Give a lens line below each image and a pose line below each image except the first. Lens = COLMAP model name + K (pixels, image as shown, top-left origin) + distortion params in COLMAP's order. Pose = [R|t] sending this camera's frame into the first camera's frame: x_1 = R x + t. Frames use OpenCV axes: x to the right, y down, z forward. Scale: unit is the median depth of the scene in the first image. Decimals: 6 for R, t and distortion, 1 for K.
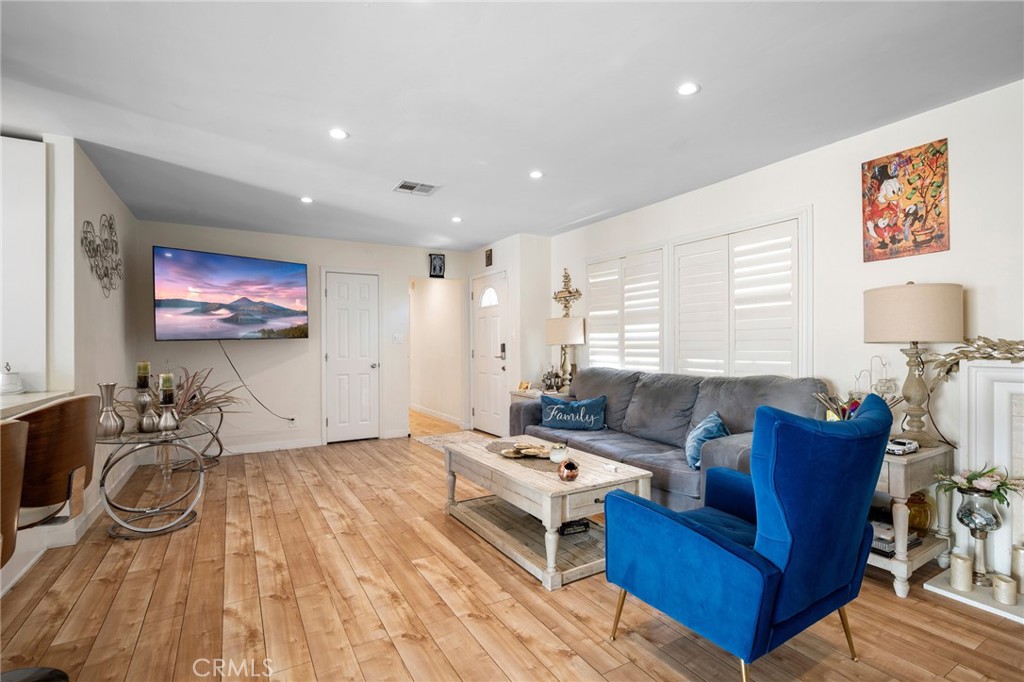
lens RADIAL K [[470.0, 0, 524.0], [0, 470.0, 344.2], [0, 0, 1]] dist [0.000102, 0.000129]
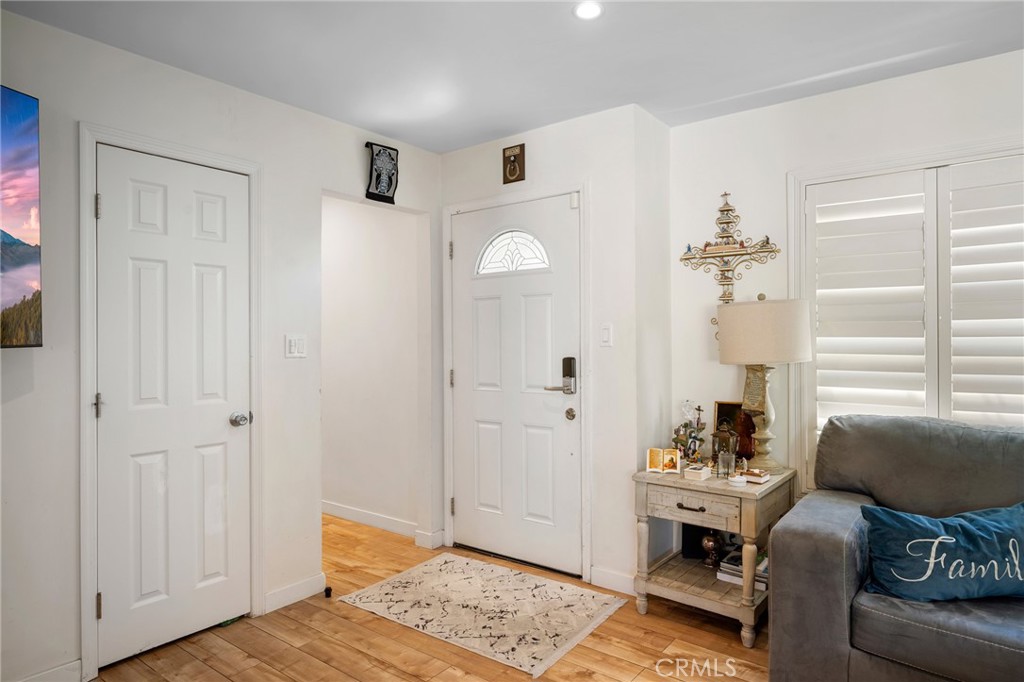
lens RADIAL K [[605.6, 0, 521.0], [0, 605.6, 341.9], [0, 0, 1]] dist [0.000188, 0.001095]
pose [[0.934360, 0.002518, 0.356320, -0.285338], [-0.000184, 0.999978, -0.006584, -0.012114], [-0.356329, 0.006086, 0.934341, 0.486665]]
